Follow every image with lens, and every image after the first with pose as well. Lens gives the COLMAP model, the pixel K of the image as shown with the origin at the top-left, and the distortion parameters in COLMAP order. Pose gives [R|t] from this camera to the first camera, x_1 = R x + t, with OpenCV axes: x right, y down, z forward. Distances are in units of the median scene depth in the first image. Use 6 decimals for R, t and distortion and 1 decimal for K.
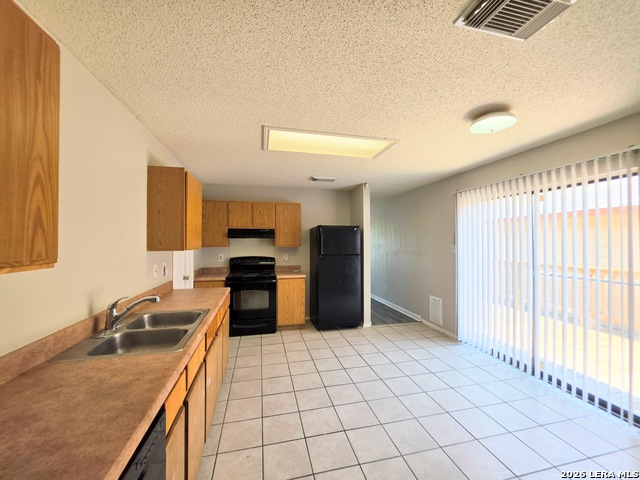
lens RADIAL K [[257.8, 0, 321.1], [0, 257.8, 239.0], [0, 0, 1]] dist [0.001646, 0.000634]
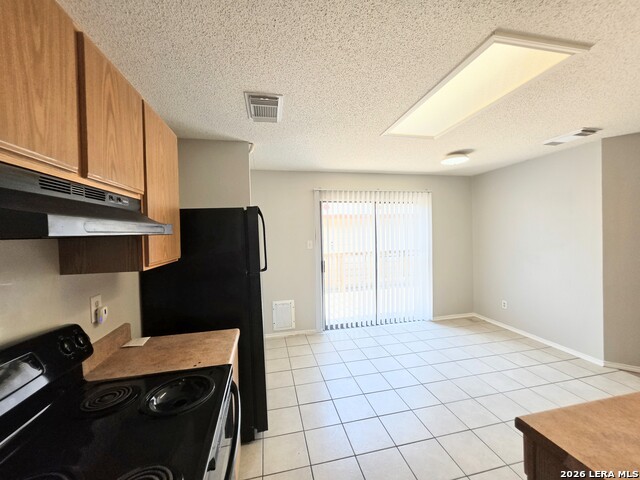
lens RADIAL K [[257.8, 0, 320.2], [0, 257.8, 240.3], [0, 0, 1]] dist [0.001646, 0.000634]
pose [[0.026562, -0.015546, 0.999526, -0.490675], [0.017130, 0.999739, 0.015094, 0.005582], [-0.999500, 0.016721, 0.026821, 0.941254]]
